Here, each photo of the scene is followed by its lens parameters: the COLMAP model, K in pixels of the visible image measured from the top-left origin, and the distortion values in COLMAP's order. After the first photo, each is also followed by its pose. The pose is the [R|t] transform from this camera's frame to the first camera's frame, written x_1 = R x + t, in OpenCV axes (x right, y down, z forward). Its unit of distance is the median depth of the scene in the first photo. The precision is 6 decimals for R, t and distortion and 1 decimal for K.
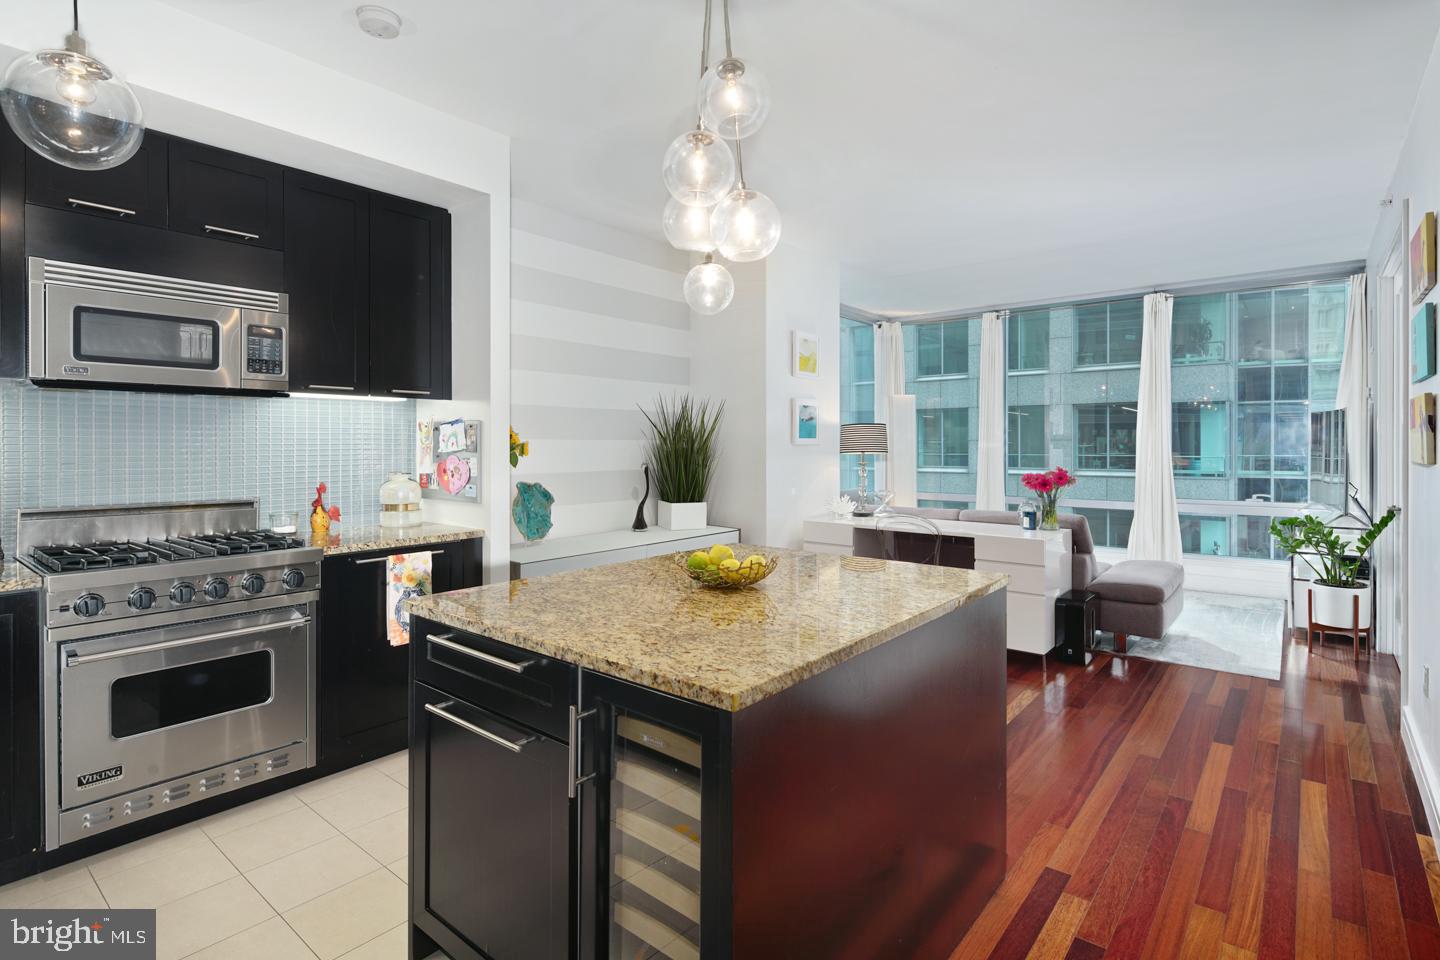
lens RADIAL K [[710.6, 0, 715.1], [0, 710.6, 446.7], [0, 0, 1]] dist [0.000820, -0.001326]
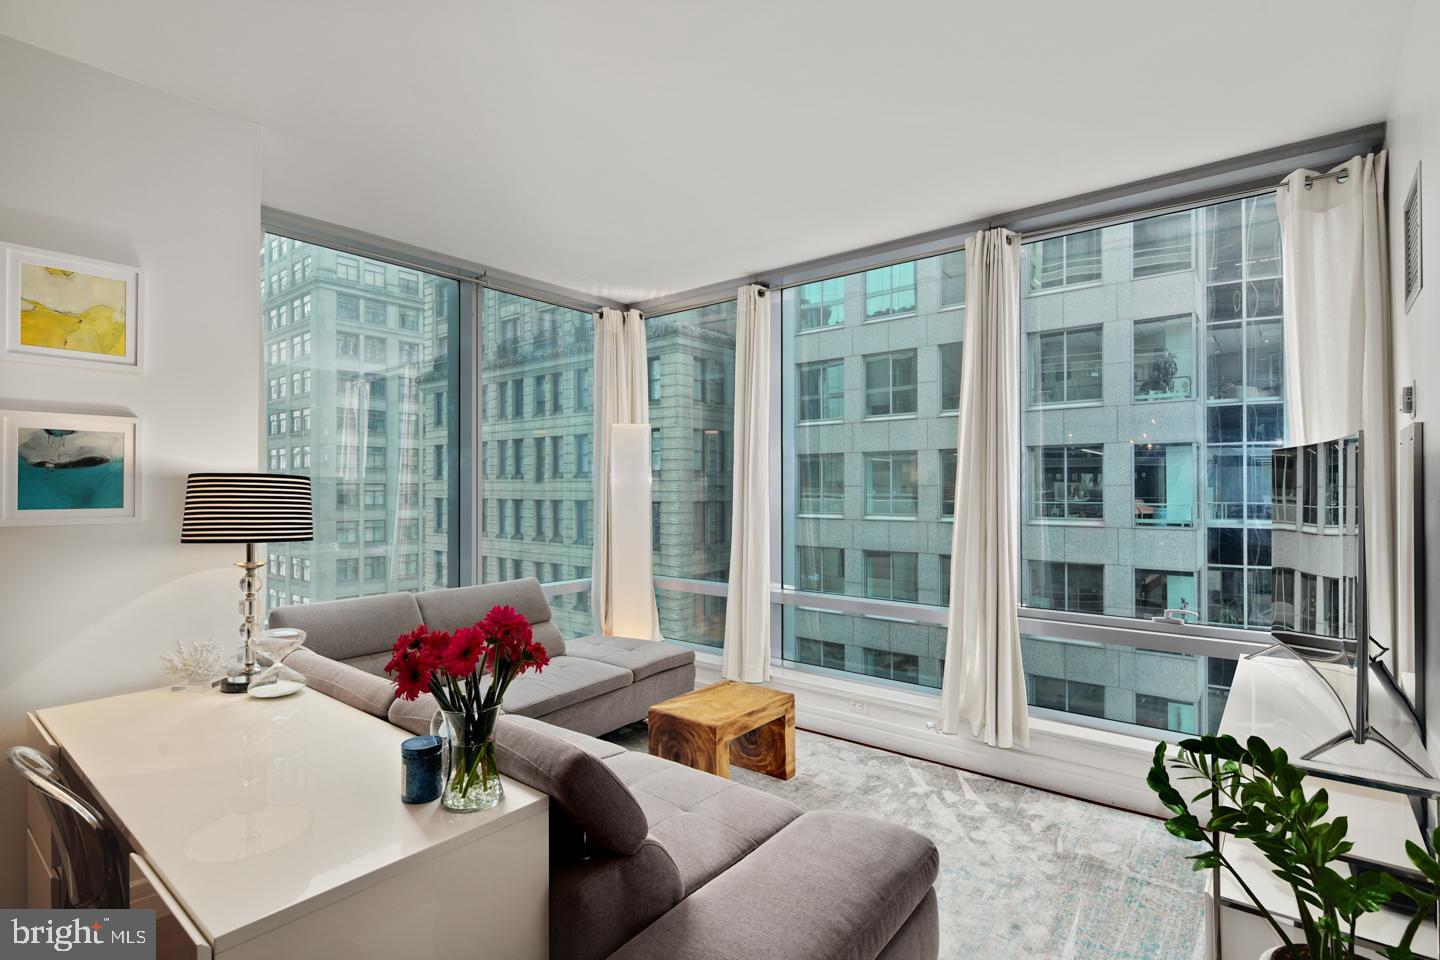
lens RADIAL K [[696.2, 0, 720.4], [0, 696.2, 482.9], [0, 0, 1]] dist [0.000880, -0.000871]
pose [[0.999916, -0.000250, 0.012974, 0.553852], [0.000374, 0.999954, -0.009546, -0.025377], [-0.012971, 0.009550, 0.999870, 0.644560]]
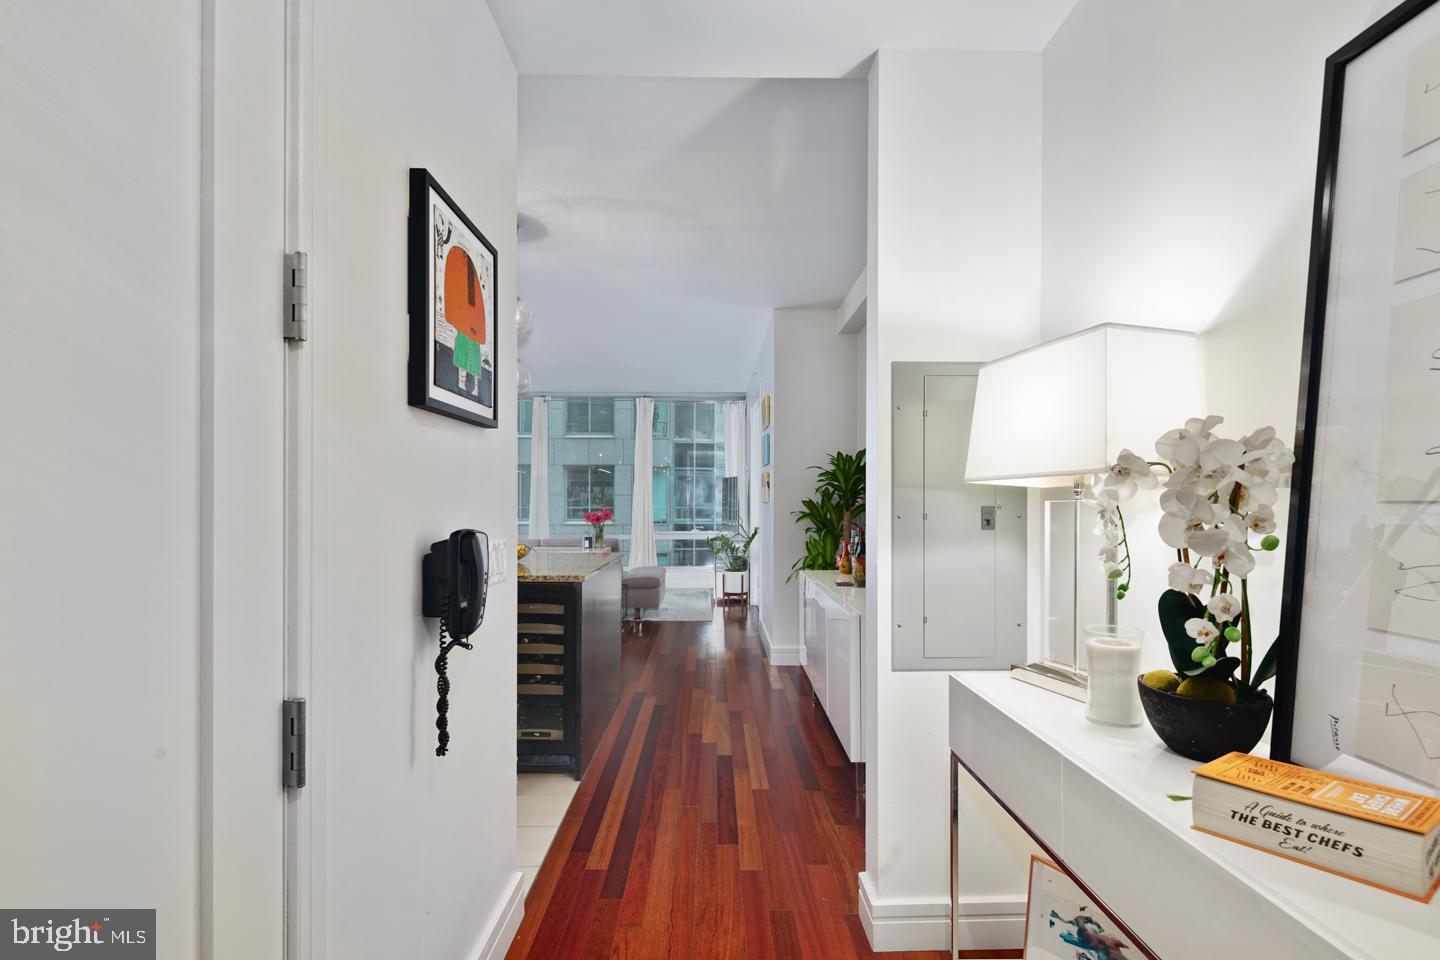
lens RADIAL K [[697.5, 0, 720.7], [0, 697.5, 486.3], [0, 0, 1]] dist [0.000486, -0.000265]
pose [[0.759043, 0.017000, 0.650818, -0.324349], [-0.002508, 0.999728, -0.023188, 0.014001], [-0.651036, 0.015968, 0.758879, -0.343991]]
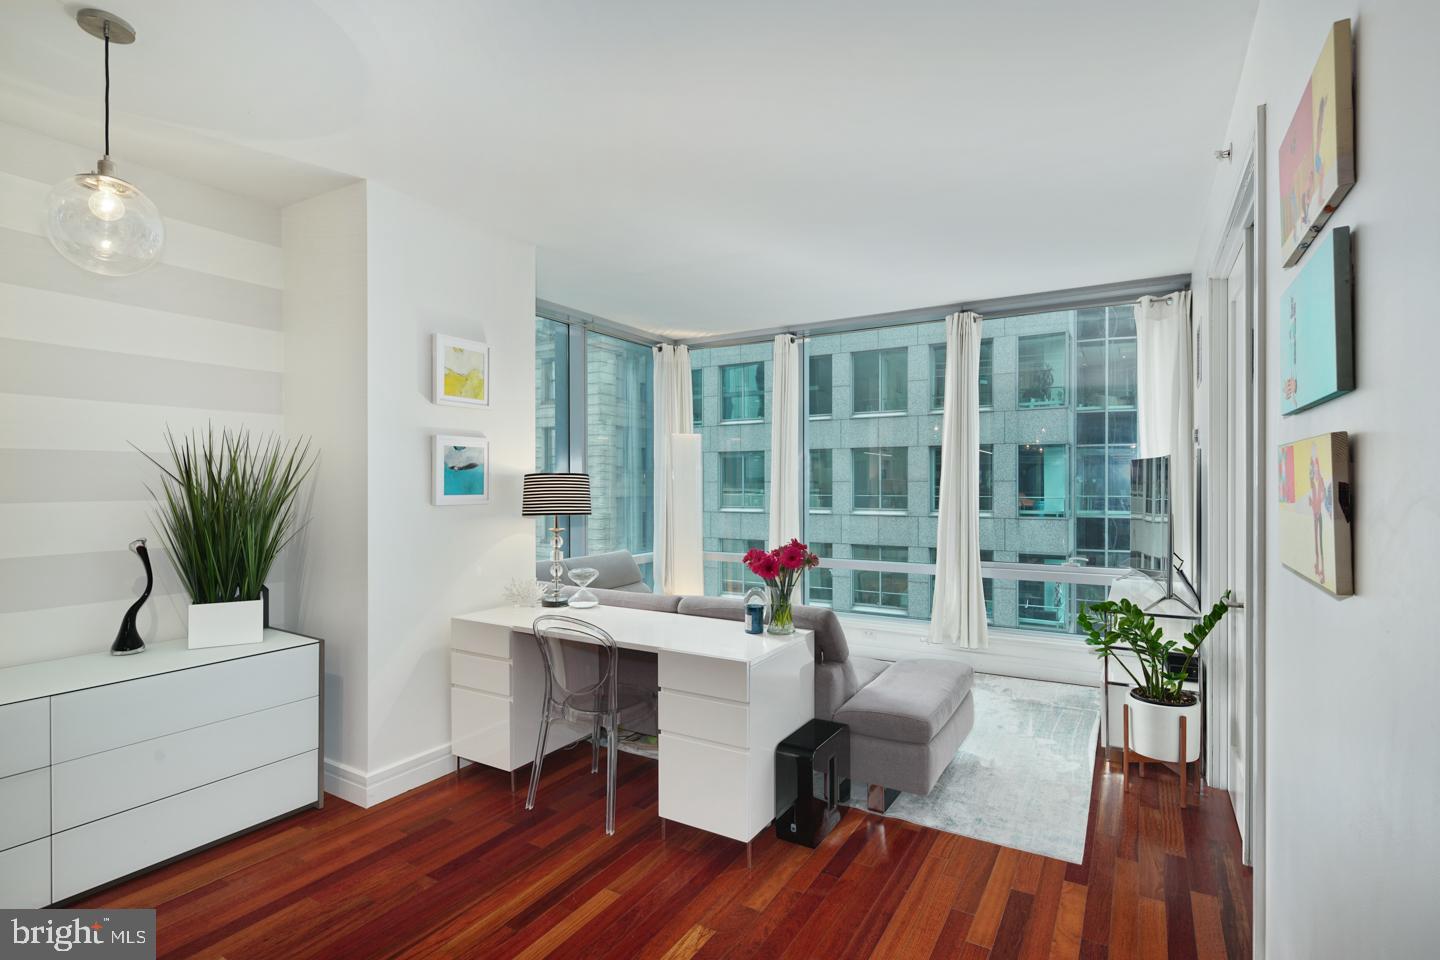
lens RADIAL K [[697.5, 0, 720.7], [0, 697.5, 486.3], [0, 0, 1]] dist [0.000486, -0.000265]
pose [[0.987849, -0.001569, 0.155406, 0.295815], [0.001367, 0.999998, 0.001406, -0.022745], [-0.155408, -0.001177, 0.987850, 0.335428]]
